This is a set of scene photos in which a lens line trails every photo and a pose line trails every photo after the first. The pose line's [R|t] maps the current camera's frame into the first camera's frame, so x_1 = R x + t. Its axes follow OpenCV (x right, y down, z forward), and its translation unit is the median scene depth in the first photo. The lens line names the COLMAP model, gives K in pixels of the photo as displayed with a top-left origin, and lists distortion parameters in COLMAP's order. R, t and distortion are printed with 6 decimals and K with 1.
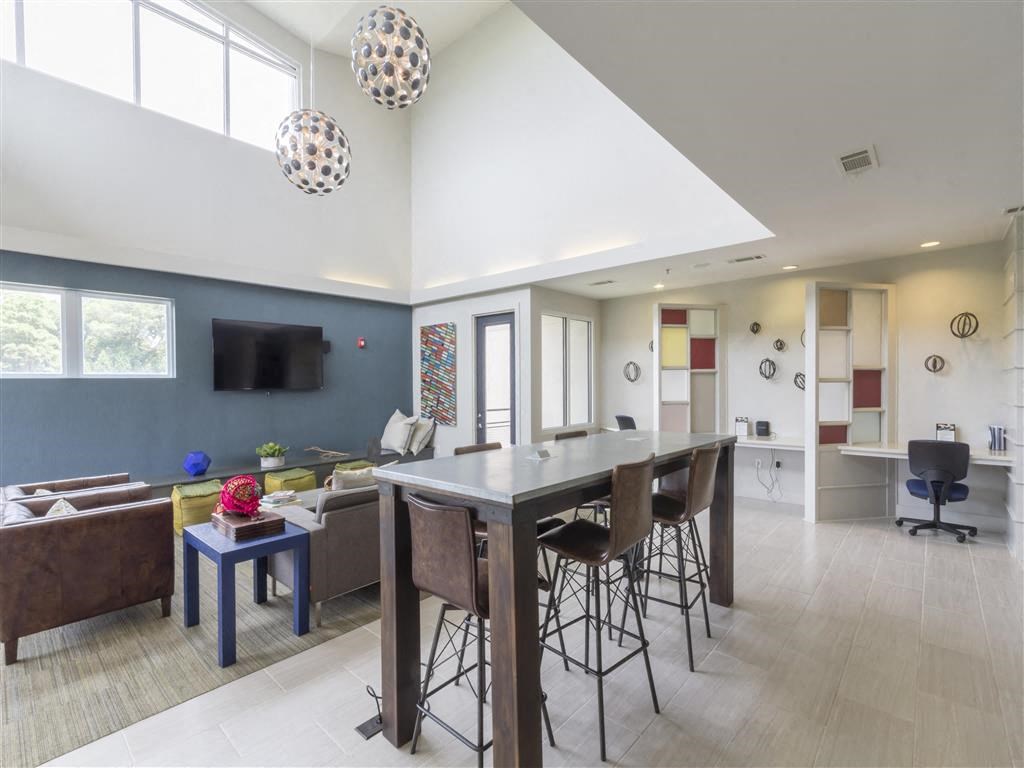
lens RADIAL K [[464.8, 0, 516.8], [0, 464.8, 389.6], [0, 0, 1]] dist [0.005336, -0.001307]
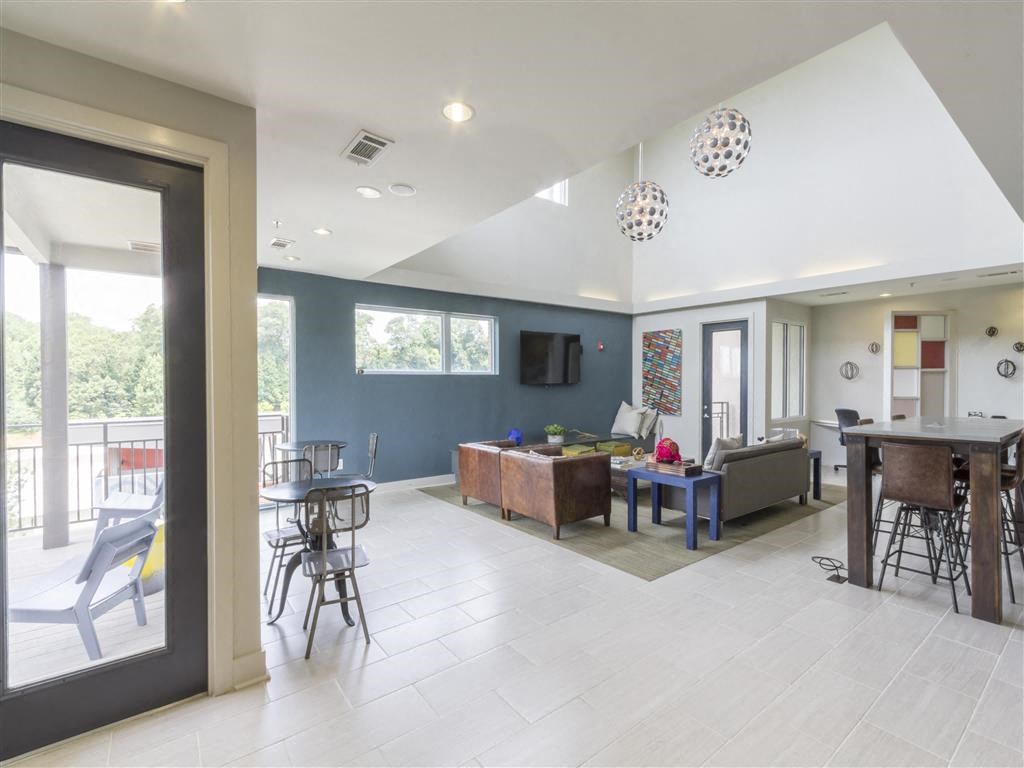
lens RADIAL K [[464.8, 0, 516.8], [0, 464.8, 389.6], [0, 0, 1]] dist [0.005336, -0.001307]
pose [[0.981936, 0.010179, -0.188941, -0.374575], [-0.009132, 0.999938, 0.006410, 0.008605], [0.188995, -0.004569, 0.981968, -0.294735]]
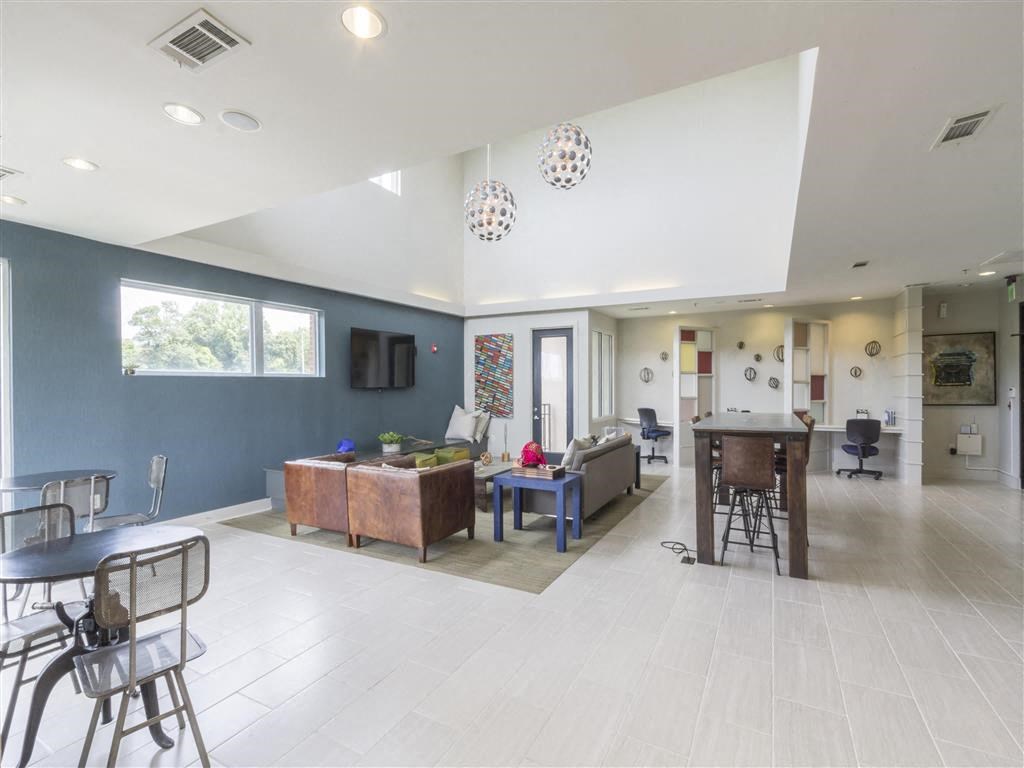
lens RADIAL K [[464.8, 0, 516.8], [0, 464.8, 389.6], [0, 0, 1]] dist [0.005336, -0.001307]
pose [[0.974240, 0.002096, 0.225503, -0.465882], [-0.001114, 0.999989, -0.004483, 0.010171], [-0.225510, 0.004116, 0.974232, -0.228880]]
